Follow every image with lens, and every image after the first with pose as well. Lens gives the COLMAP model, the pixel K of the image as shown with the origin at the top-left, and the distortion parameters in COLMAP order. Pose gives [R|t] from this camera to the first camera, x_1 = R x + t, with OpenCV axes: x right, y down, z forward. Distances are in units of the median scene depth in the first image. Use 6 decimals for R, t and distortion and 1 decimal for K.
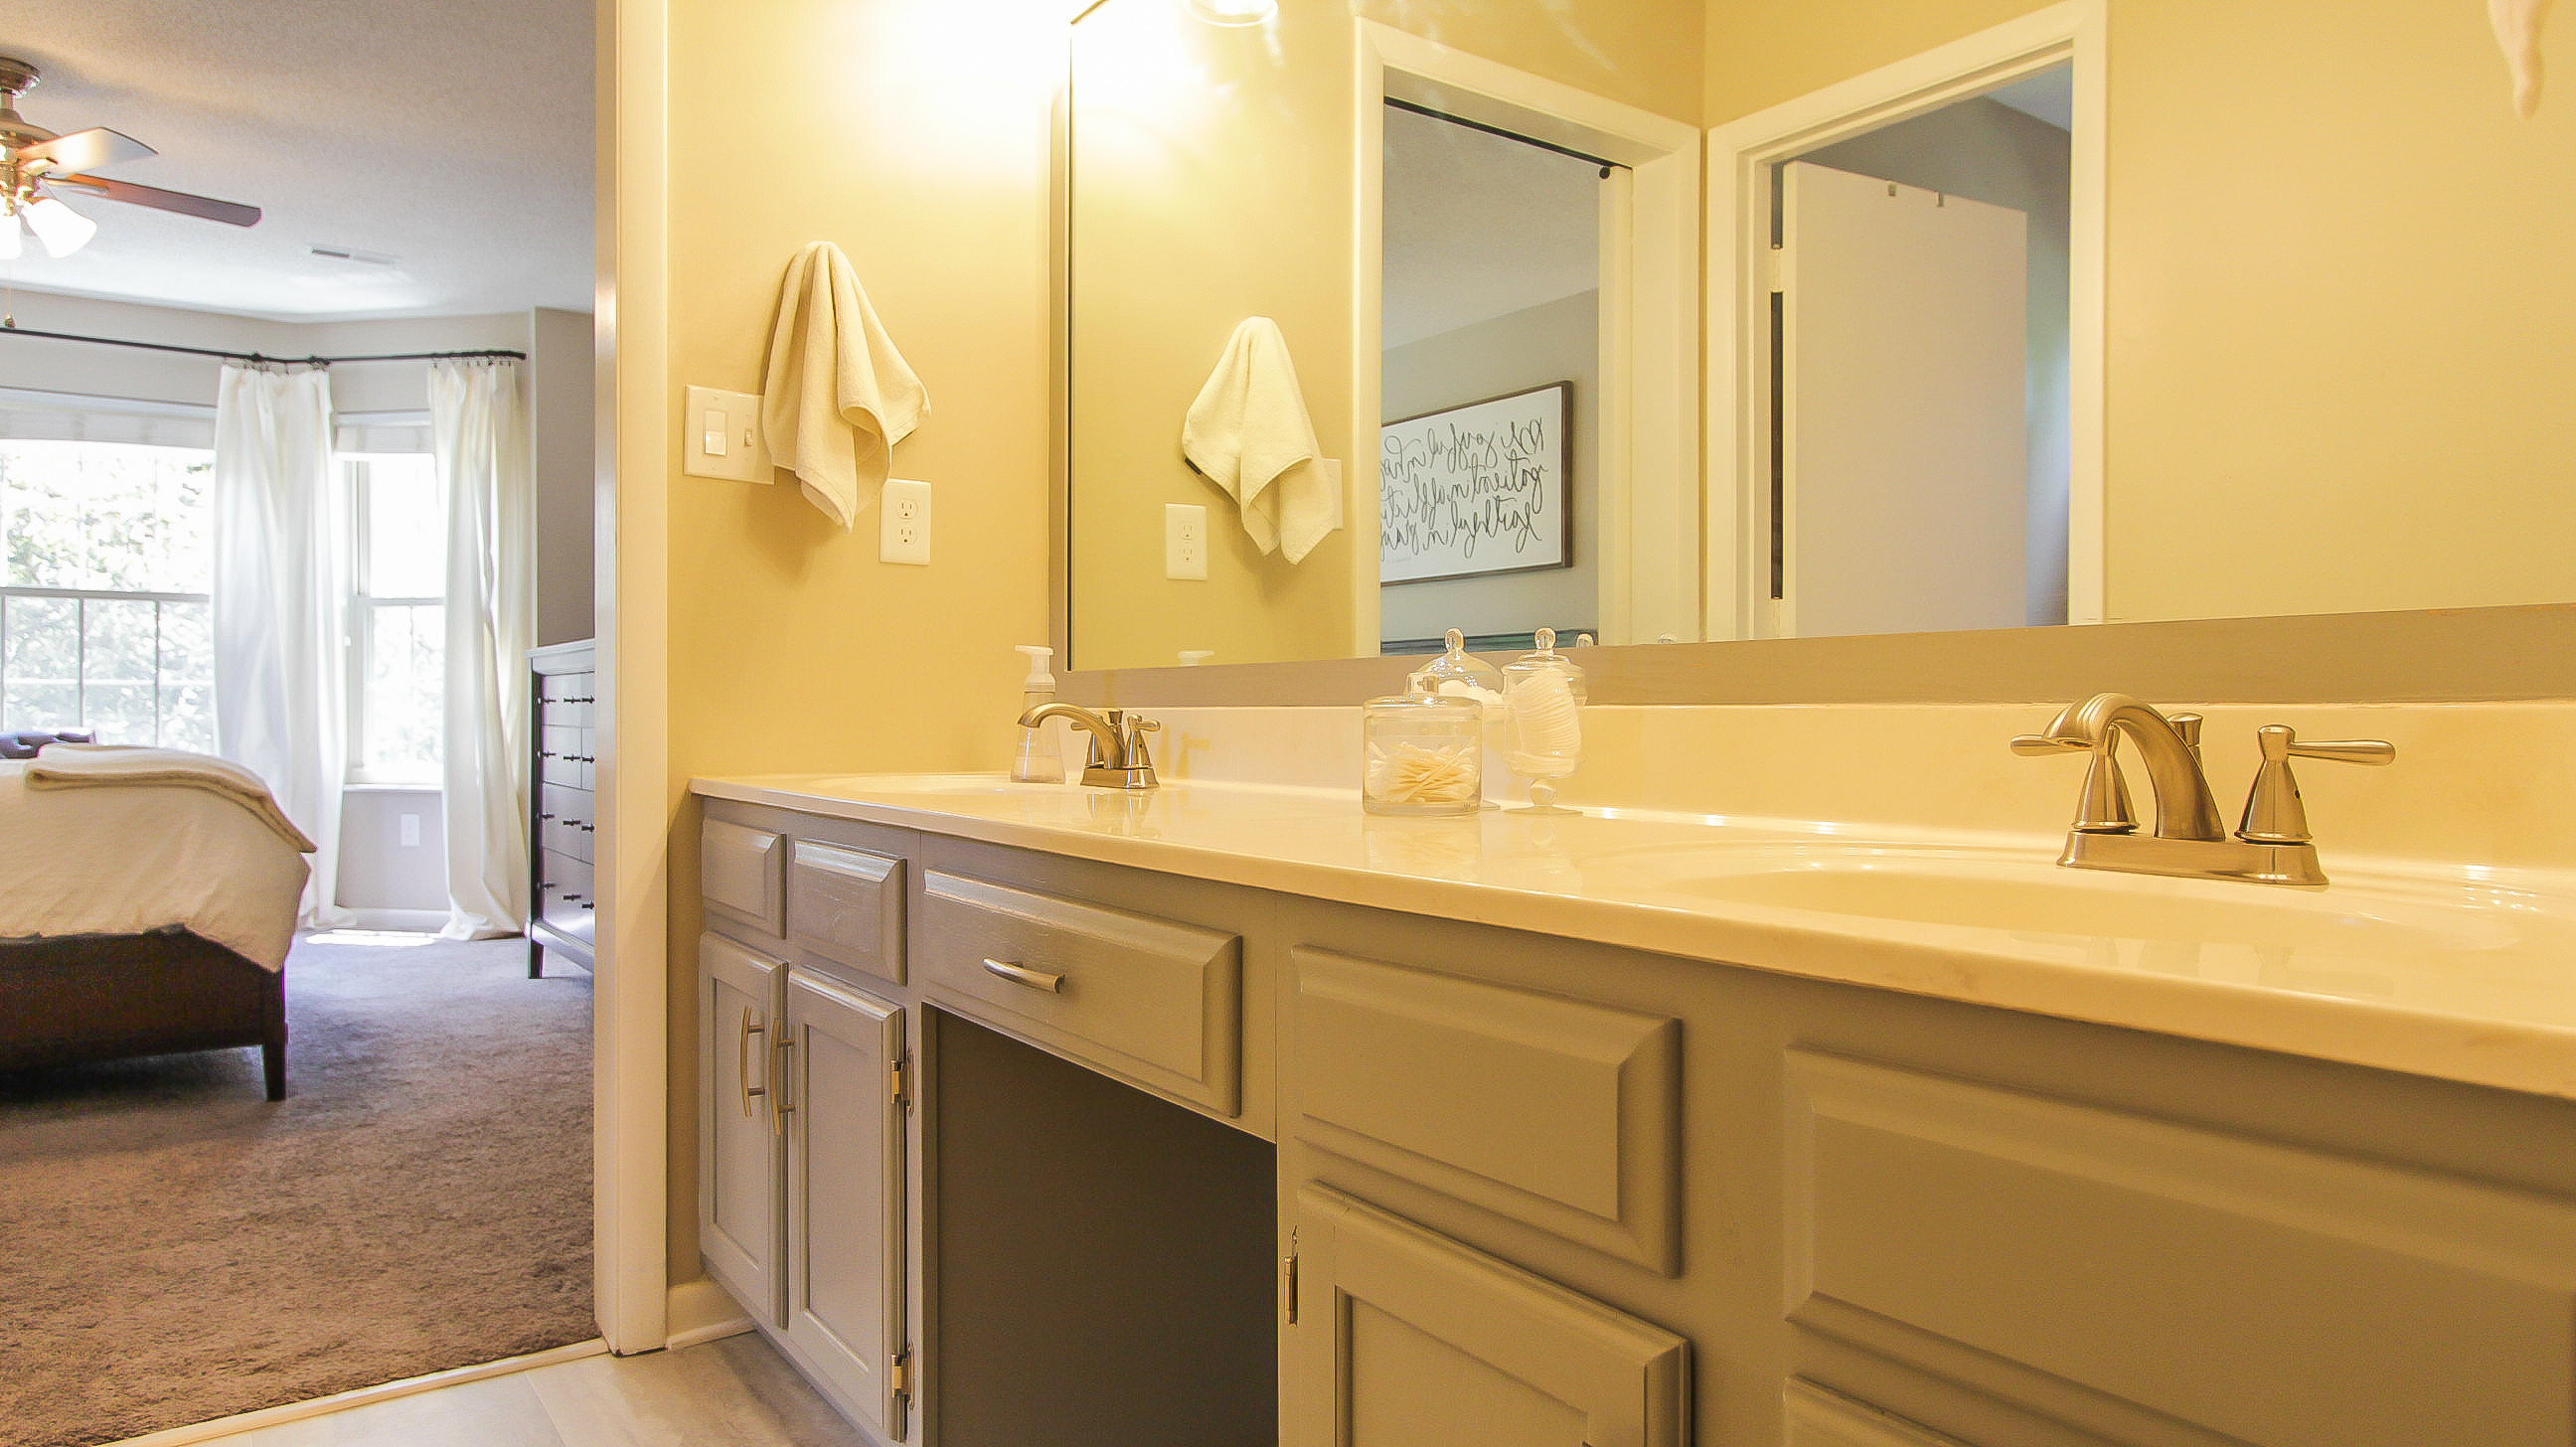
lens RADIAL K [[1648.7, 0, 1287.0], [0, 1648.7, 723.6], [0, 0, 1]] dist [-0.017397, 0.003605]
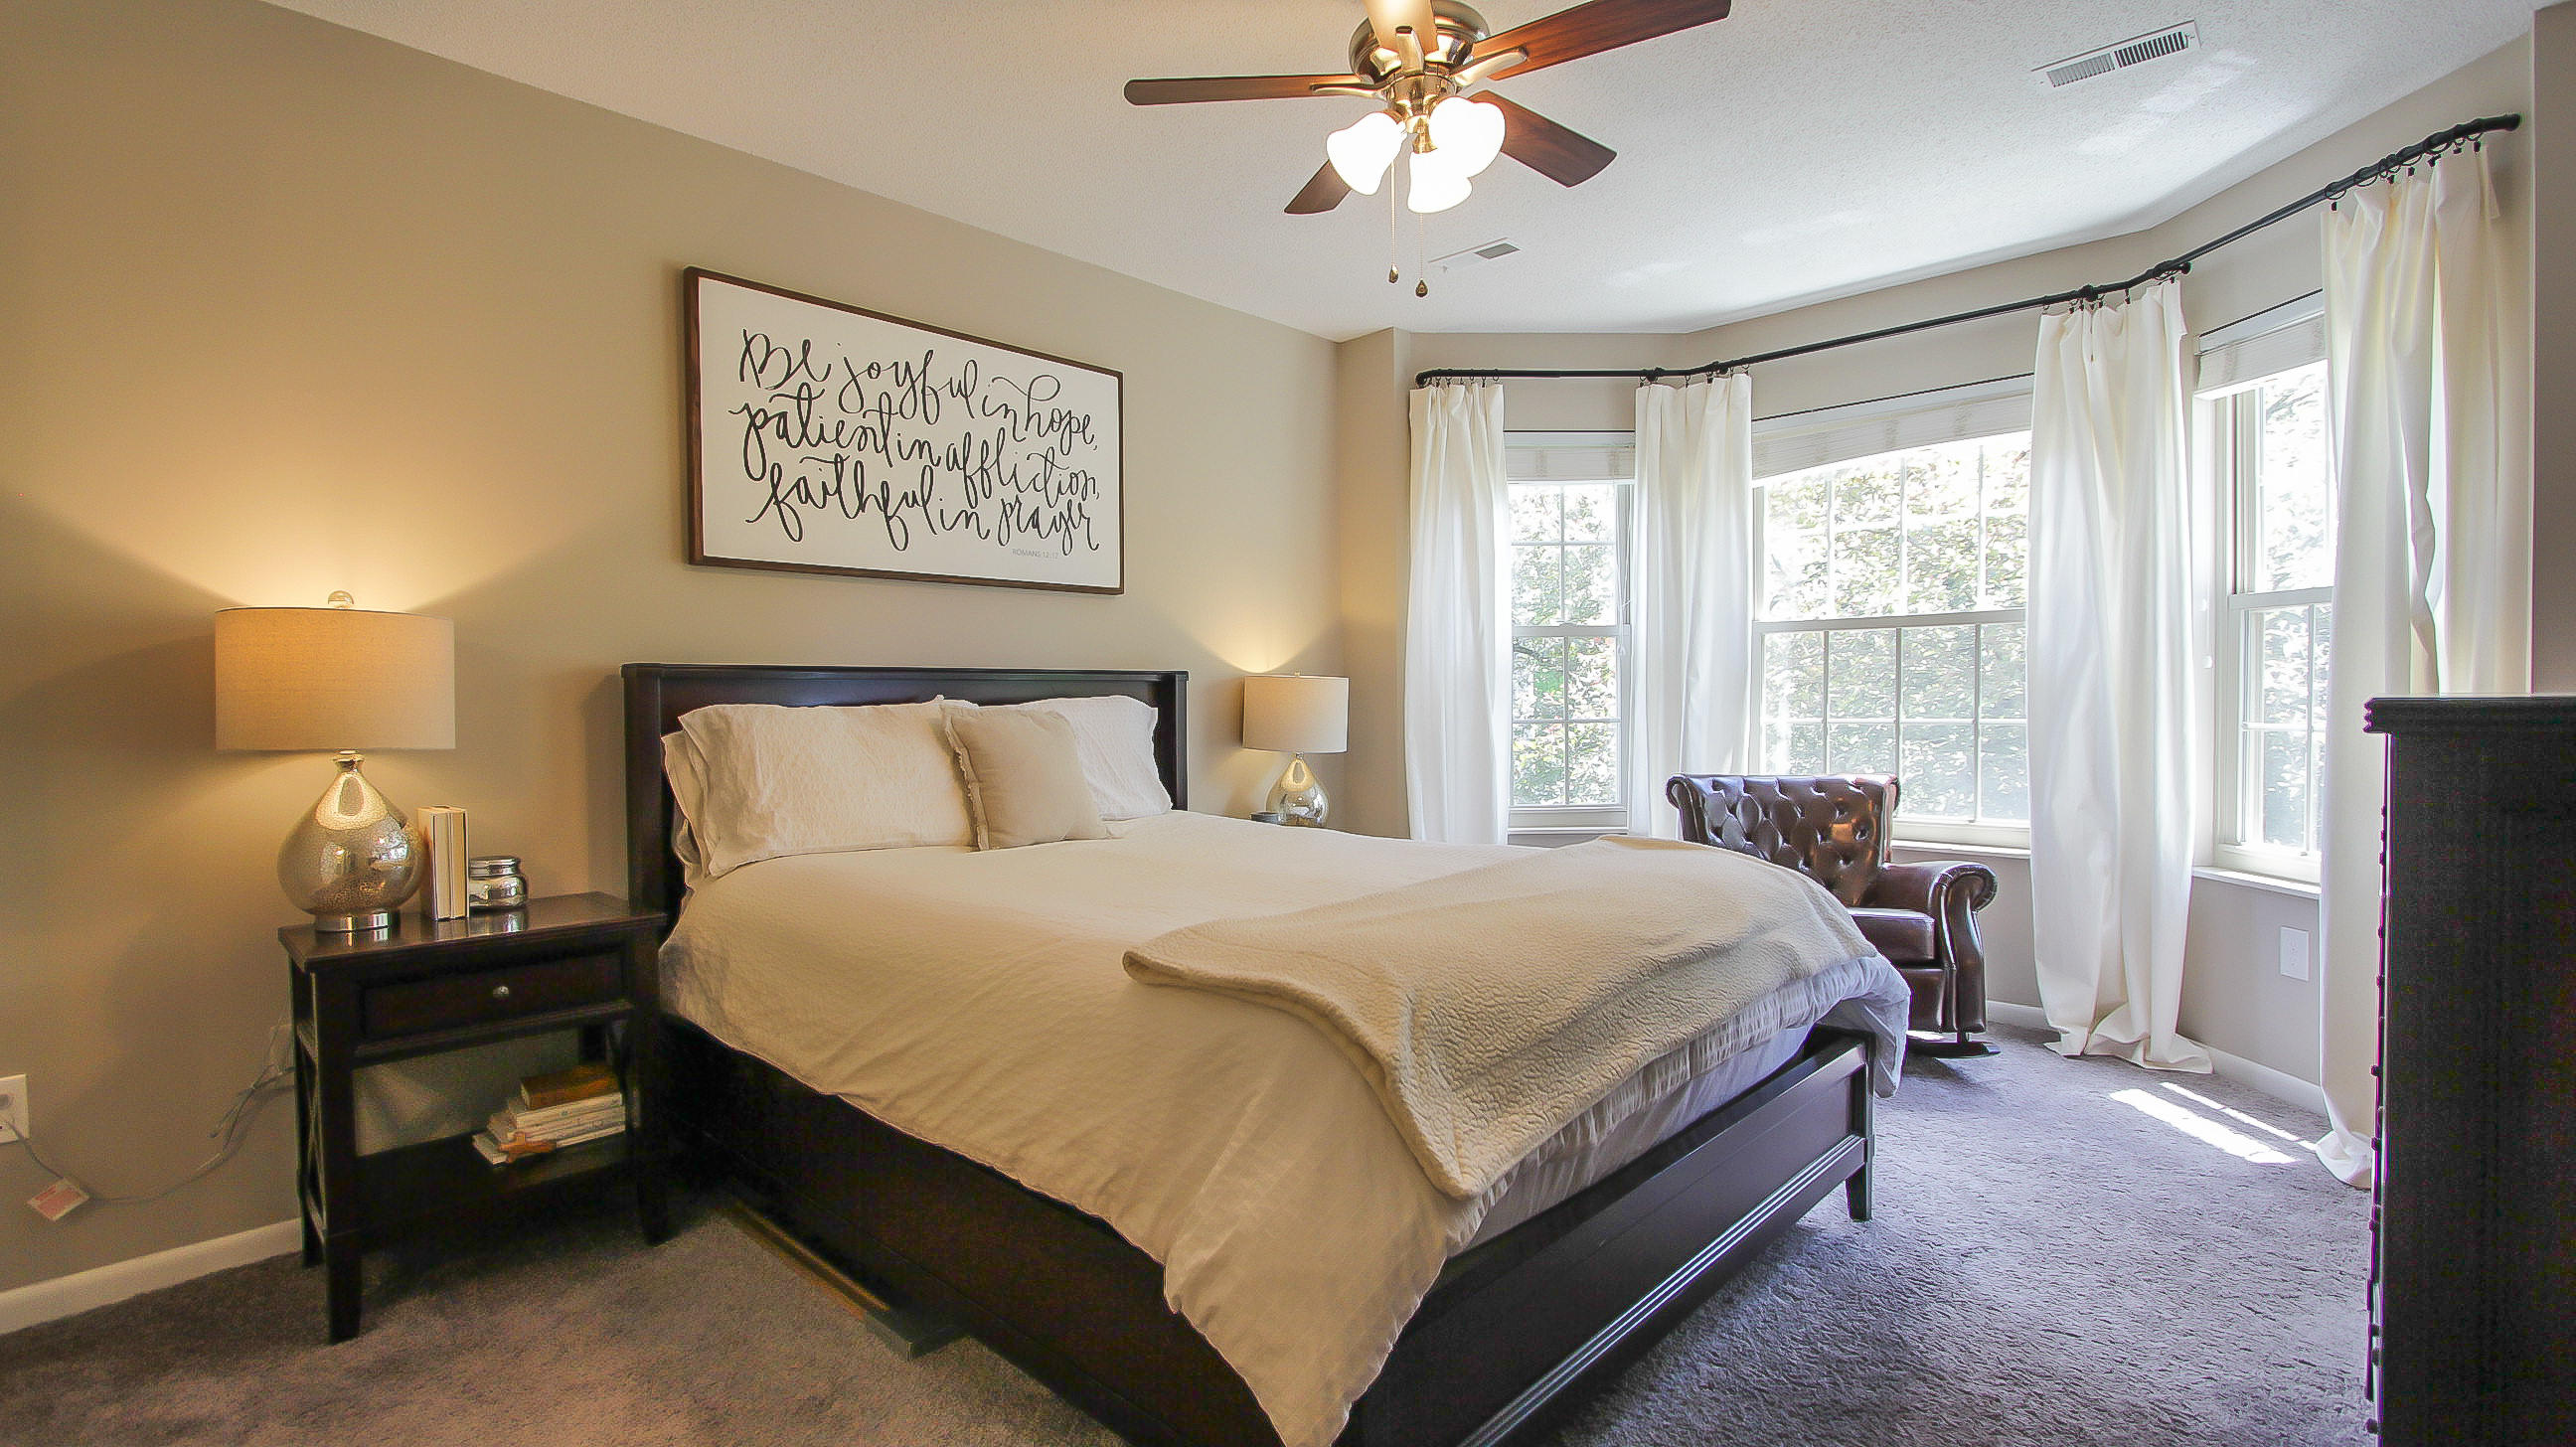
lens RADIAL K [[1176.8, 0, 1282.2], [0, 1176.8, 726.0], [0, 0, 1]] dist [-0.016175, 0.001401]
pose [[0.204405, 0.020724, -0.978667, -0.173754], [0.002020, 0.999765, 0.021592, -0.035477], [0.978884, -0.006390, 0.204315, 0.526555]]
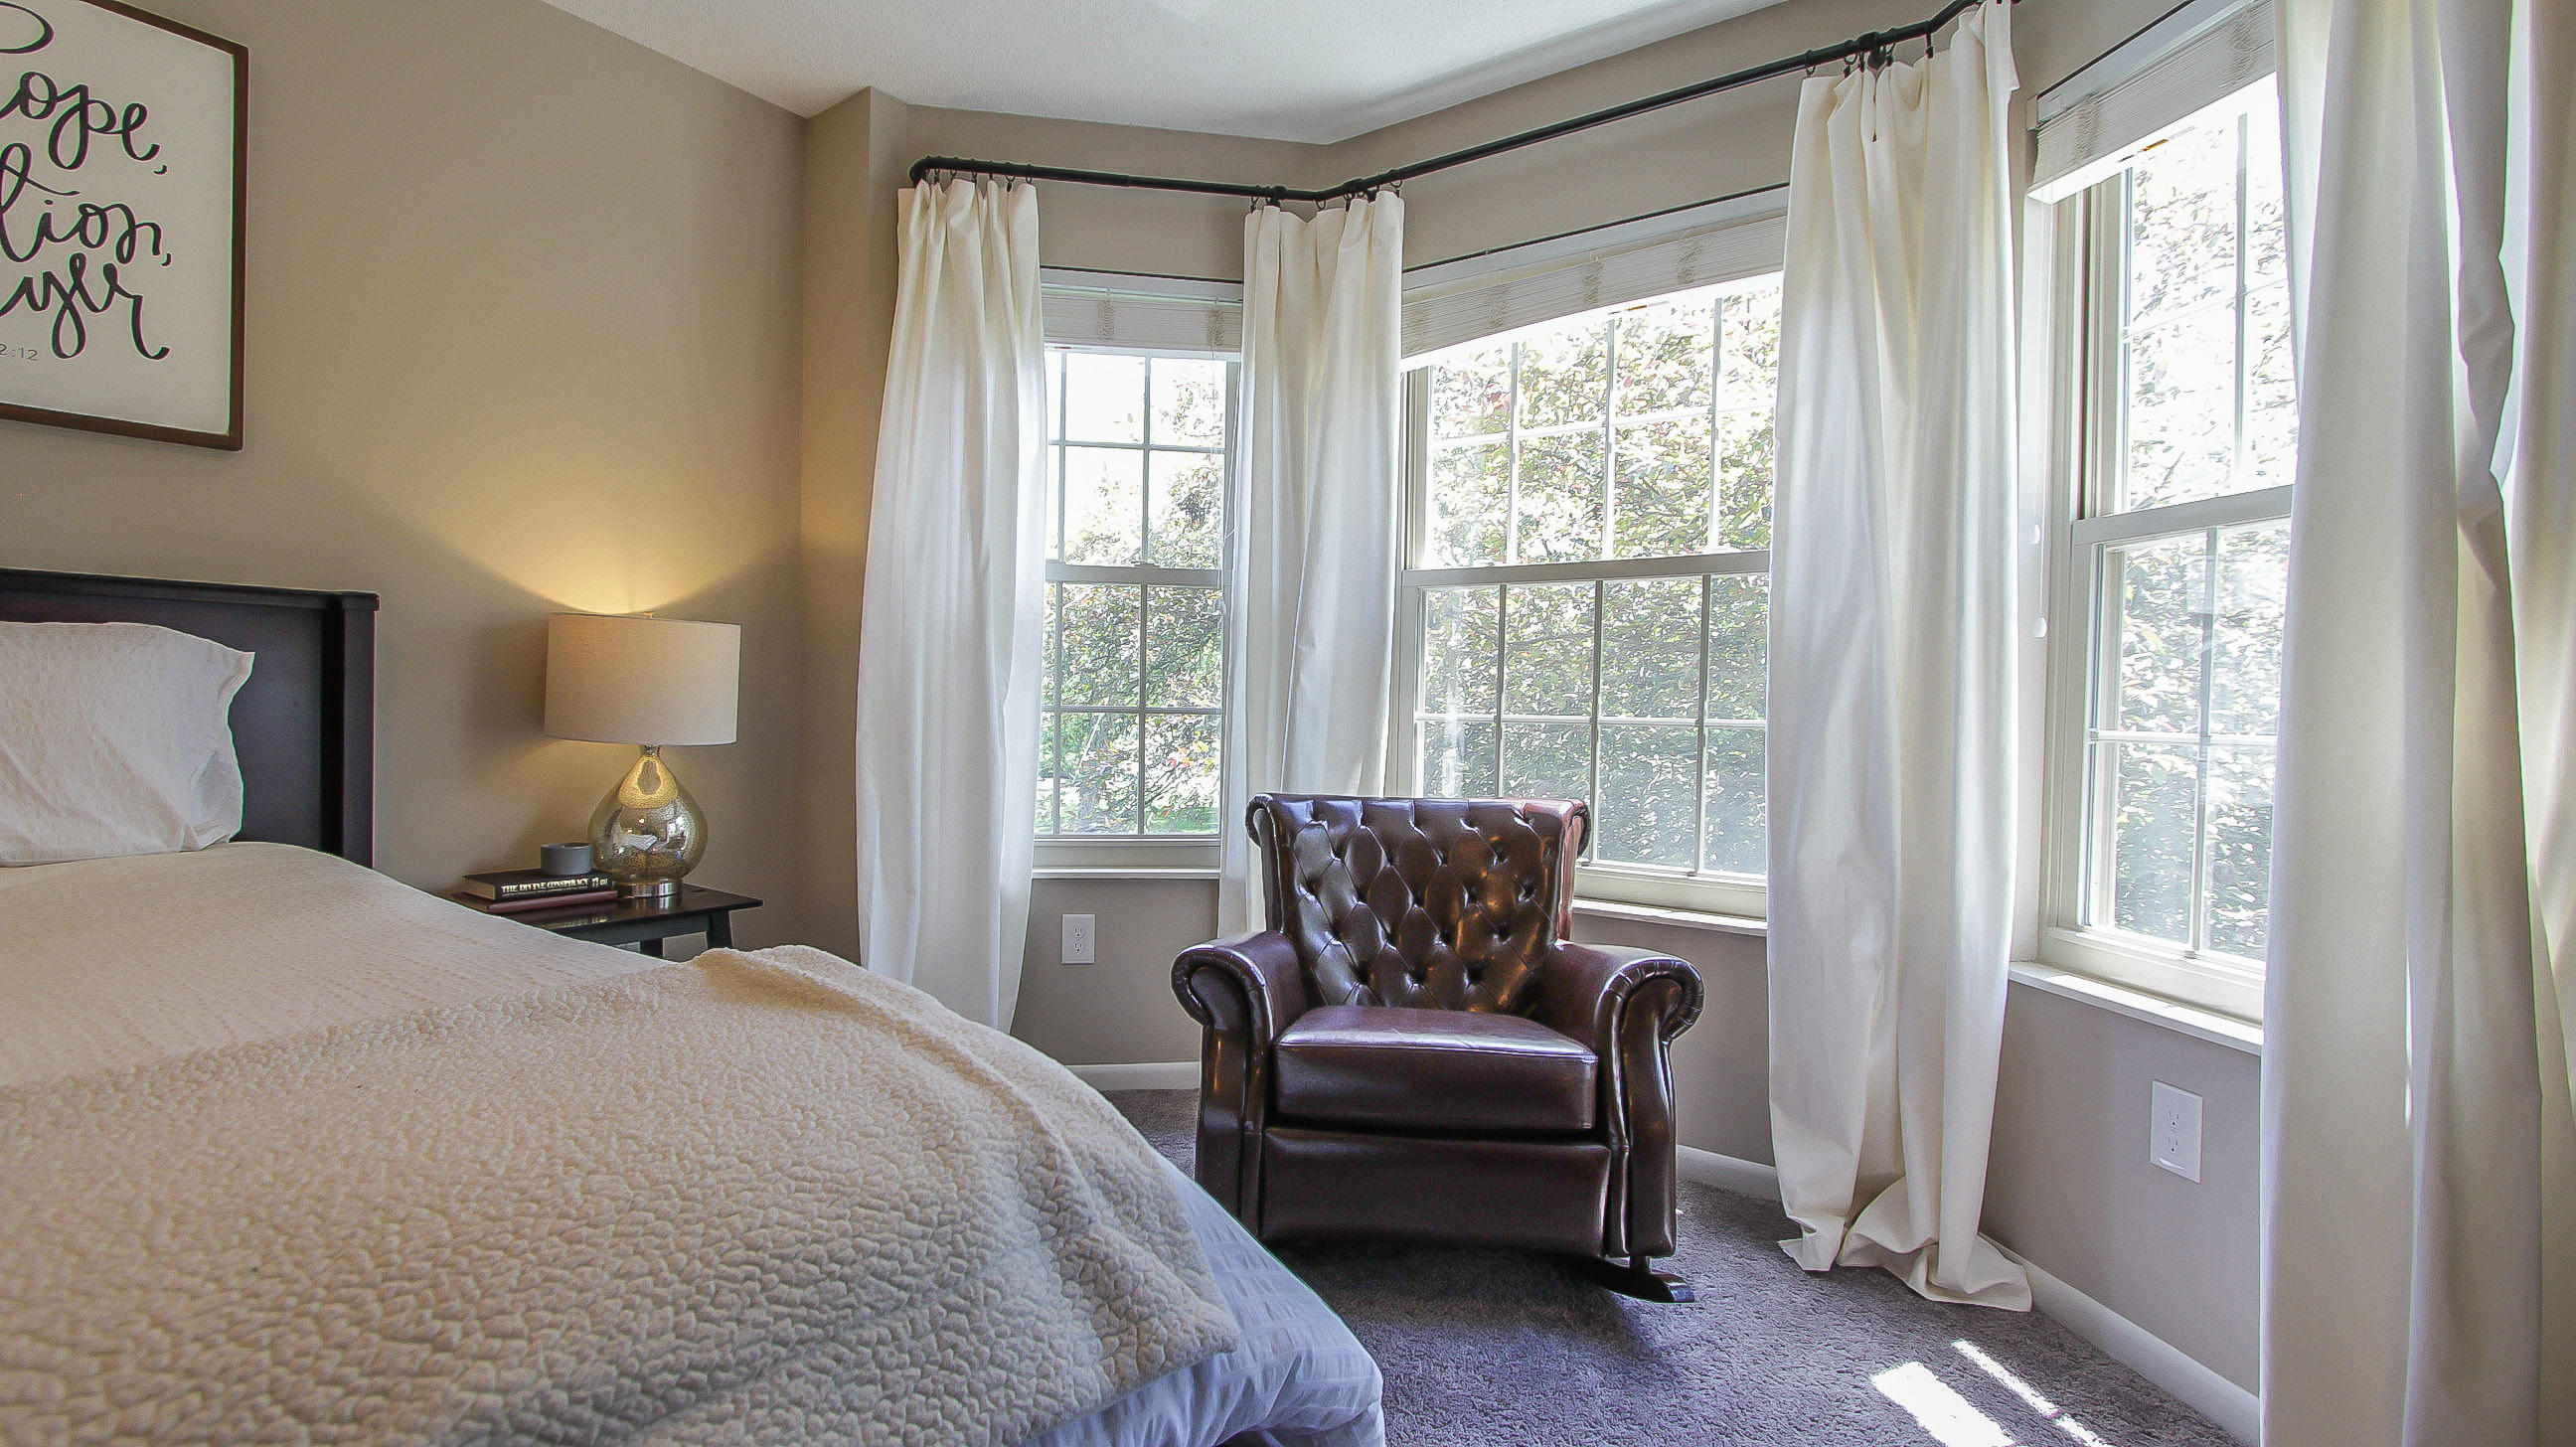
lens RADIAL K [[1176.8, 0, 1288.2], [0, 1176.8, 728.6], [0, 0, 1]] dist [-0.016175, 0.001401]
pose [[0.339332, 0.024463, -0.940349, -0.363374], [-0.026588, 0.999512, 0.016408, -0.024679], [0.940291, 0.019434, 0.339817, 0.732318]]
